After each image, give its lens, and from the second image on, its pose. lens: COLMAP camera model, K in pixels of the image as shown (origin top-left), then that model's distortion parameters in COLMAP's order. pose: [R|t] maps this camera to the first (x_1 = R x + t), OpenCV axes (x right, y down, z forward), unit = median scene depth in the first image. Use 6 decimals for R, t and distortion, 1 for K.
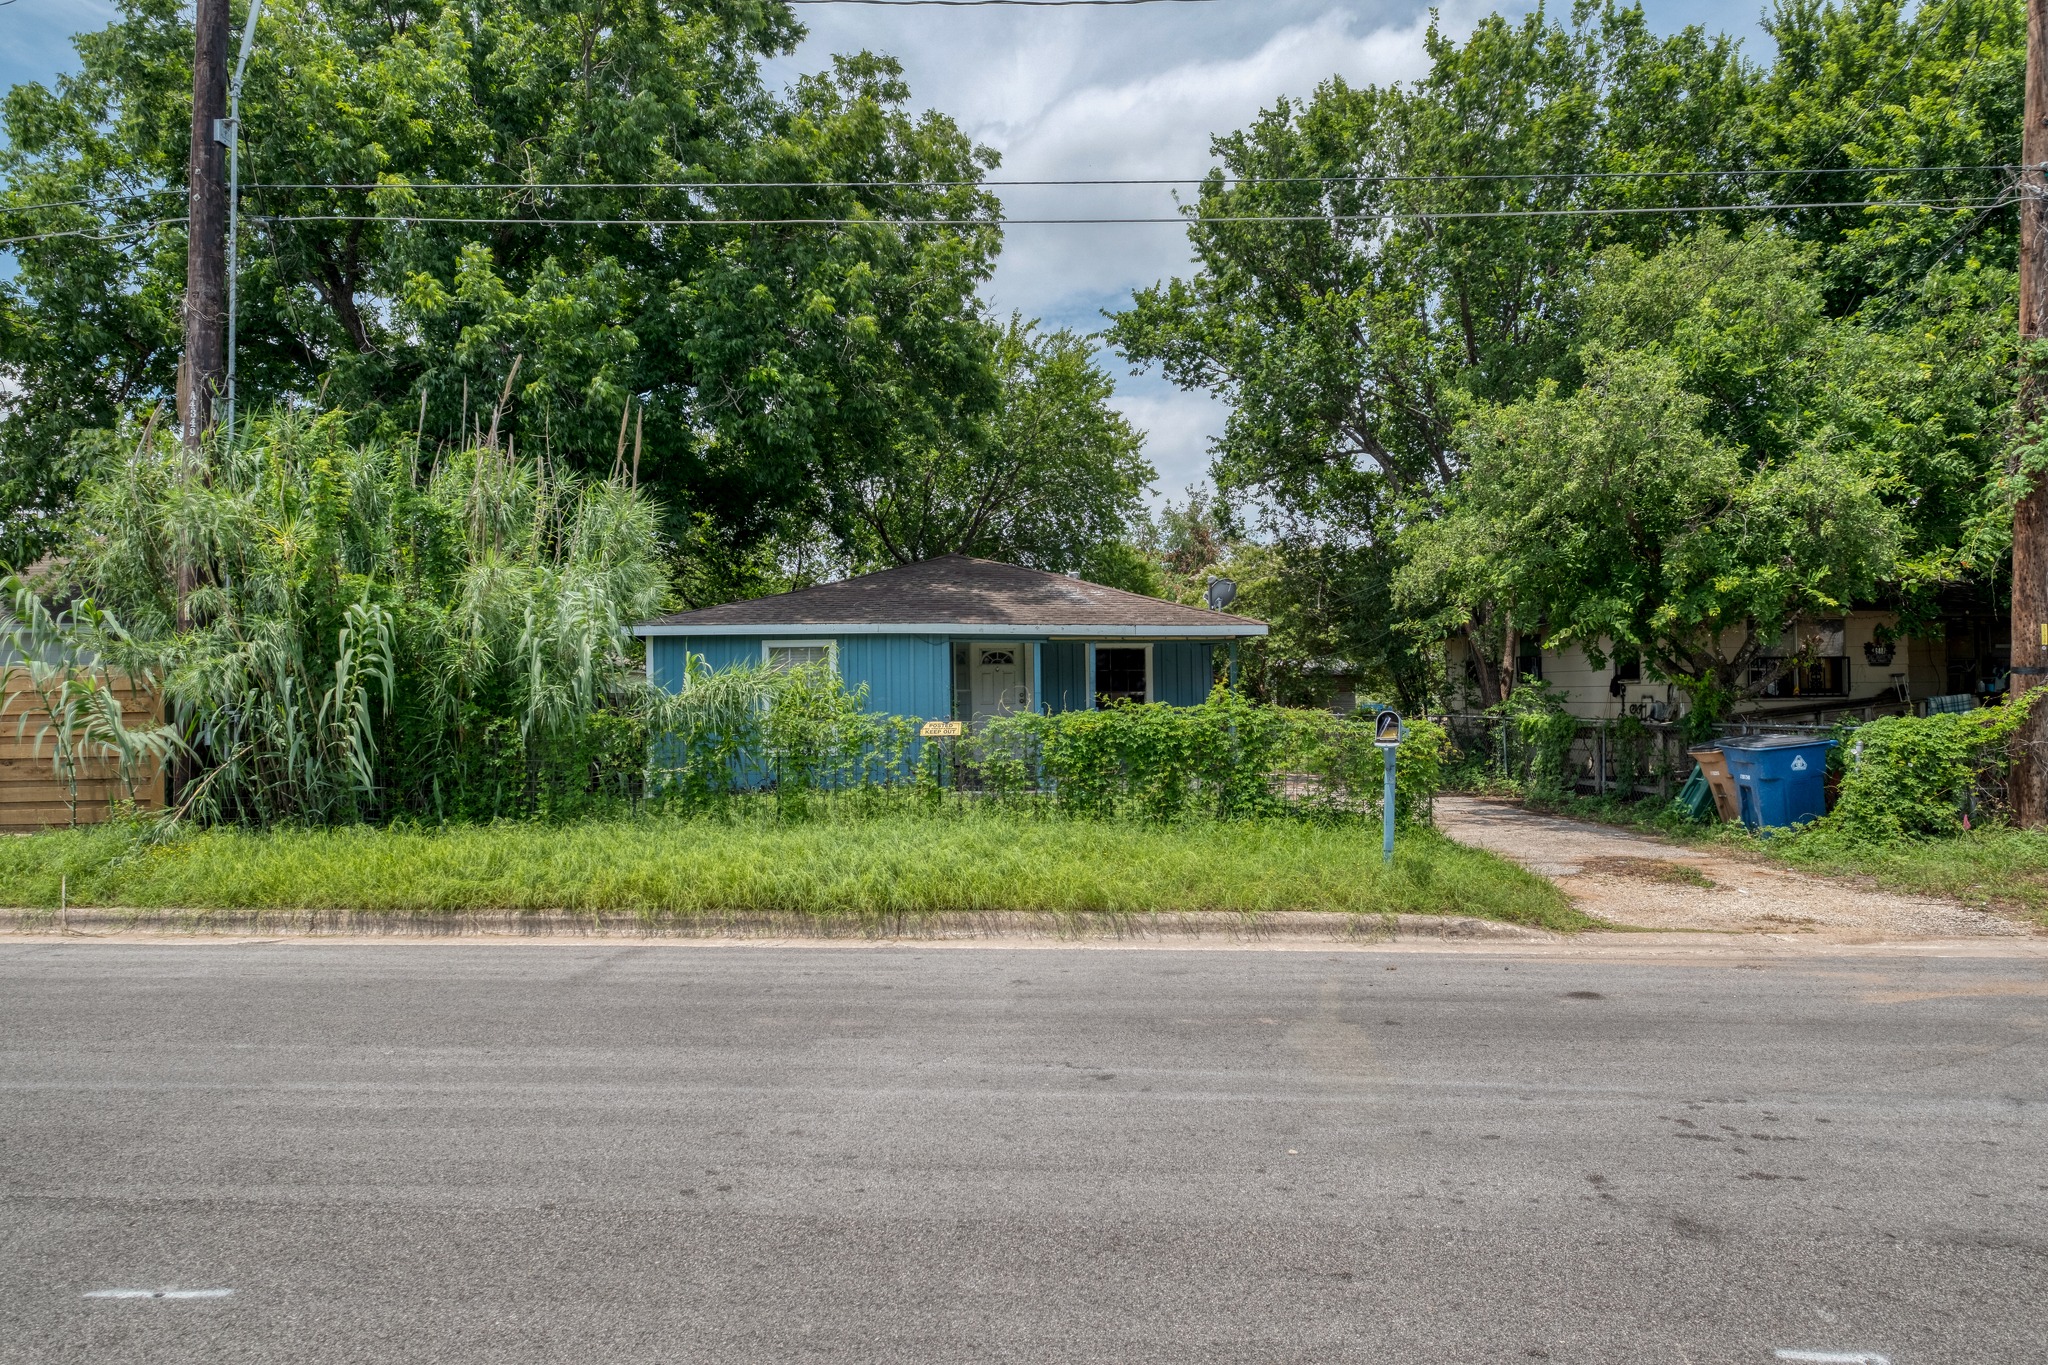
lens RADIAL K [[1198.2, 0, 1024.0], [0, 1198.2, 682.5], [0, 0, 1]] dist [-0.000190, -0.000113]
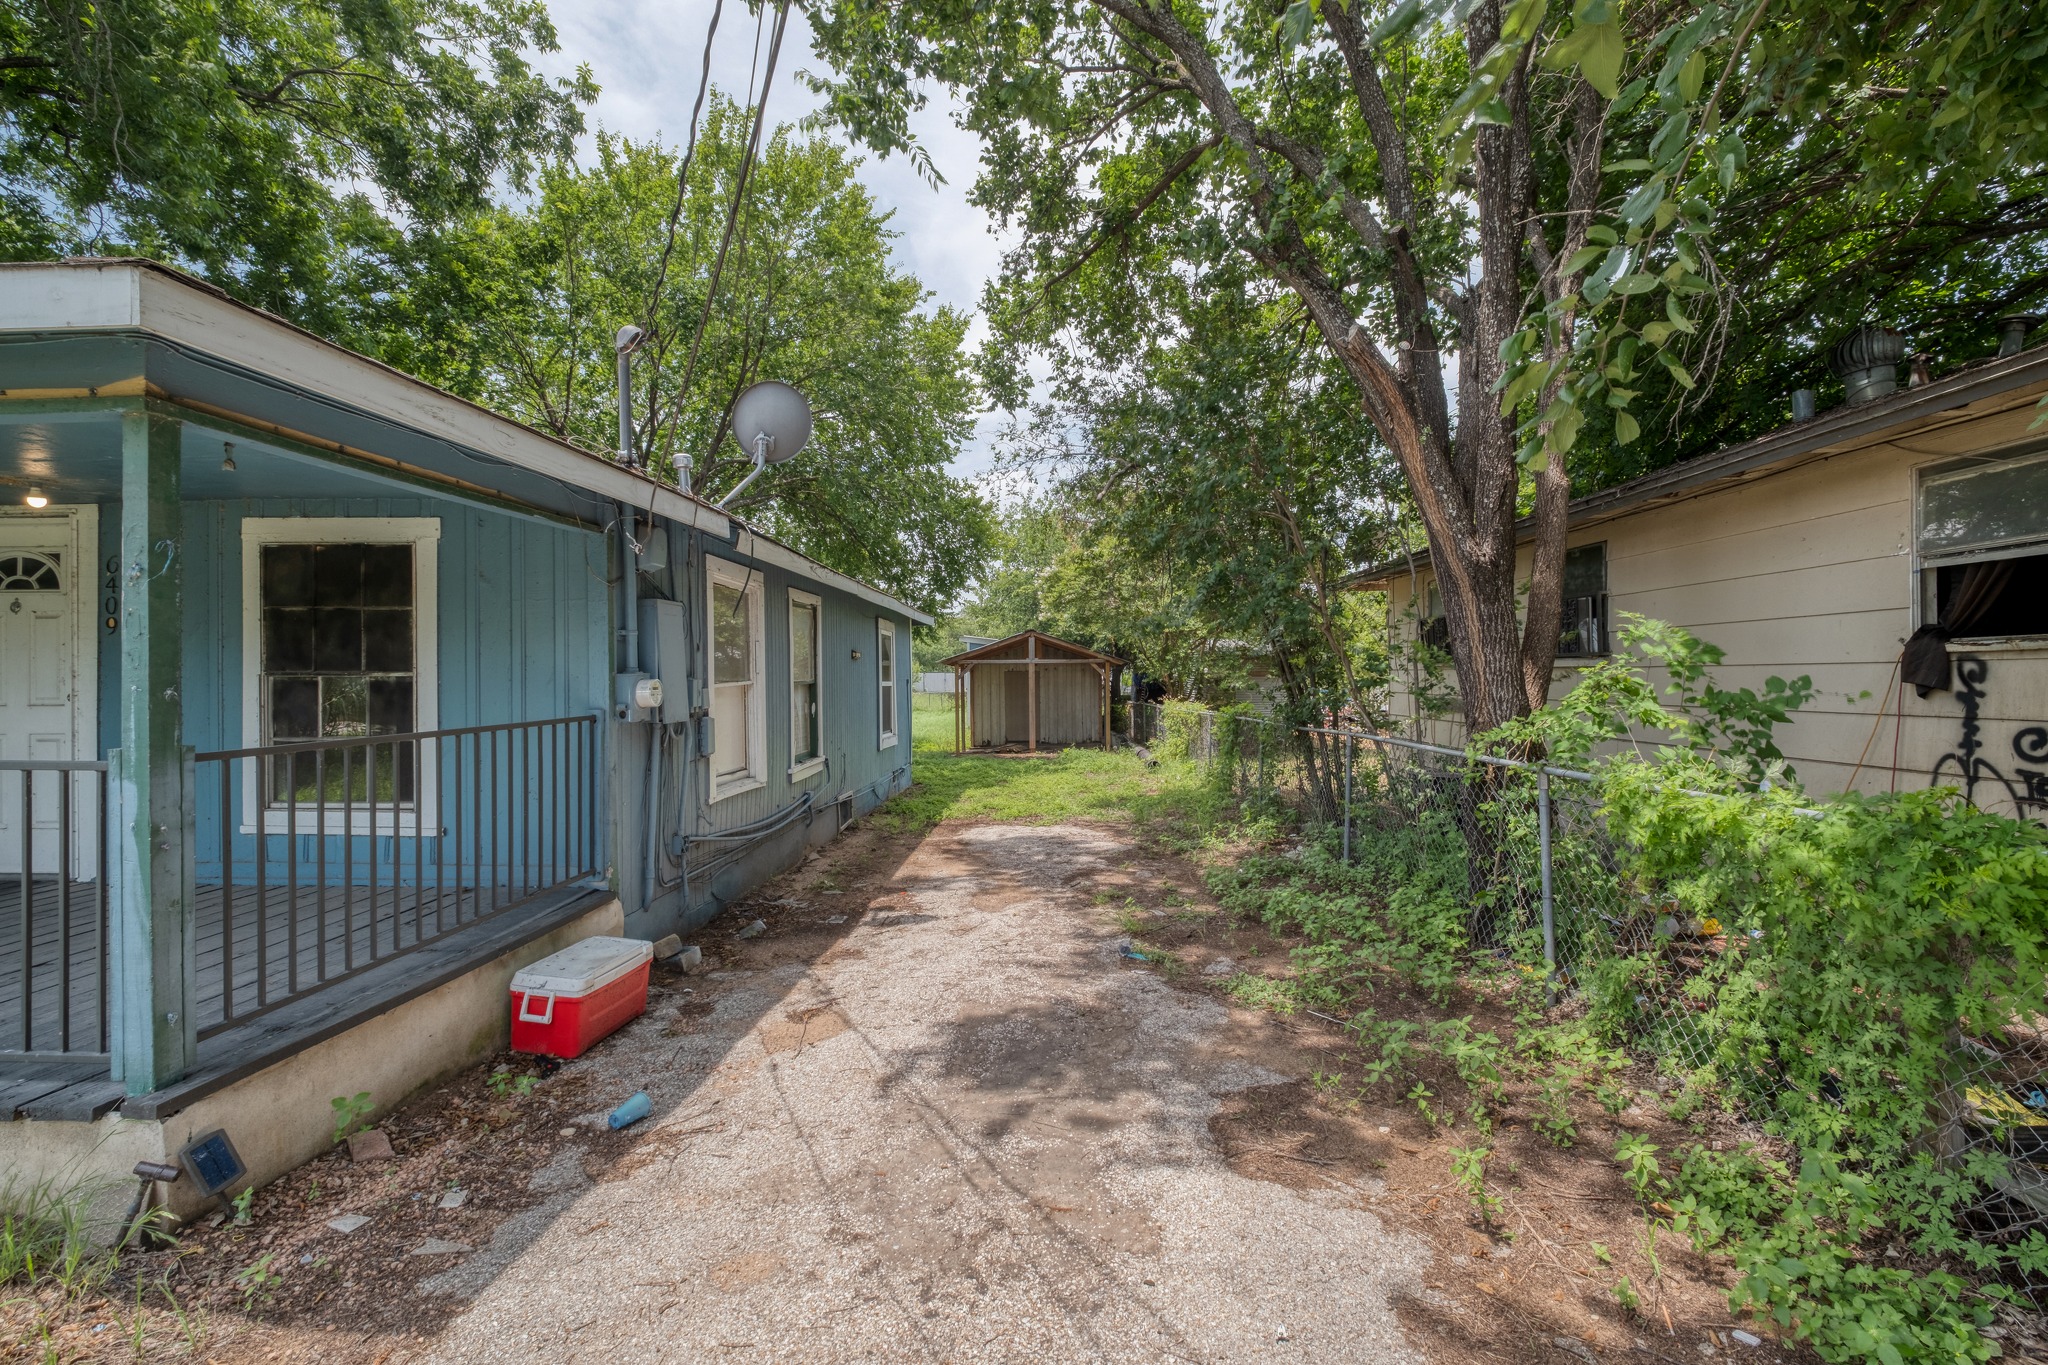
lens RADIAL K [[877.8, 0, 1024.0], [0, 877.8, 682.5], [0, 0, 1]] dist [-0.000064, -0.000145]
pose [[0.996415, 0.006203, -0.084376, 0.296082], [-0.004981, 0.999880, 0.014682, 0.006174], [0.084457, -0.014209, 0.996326, 0.784983]]
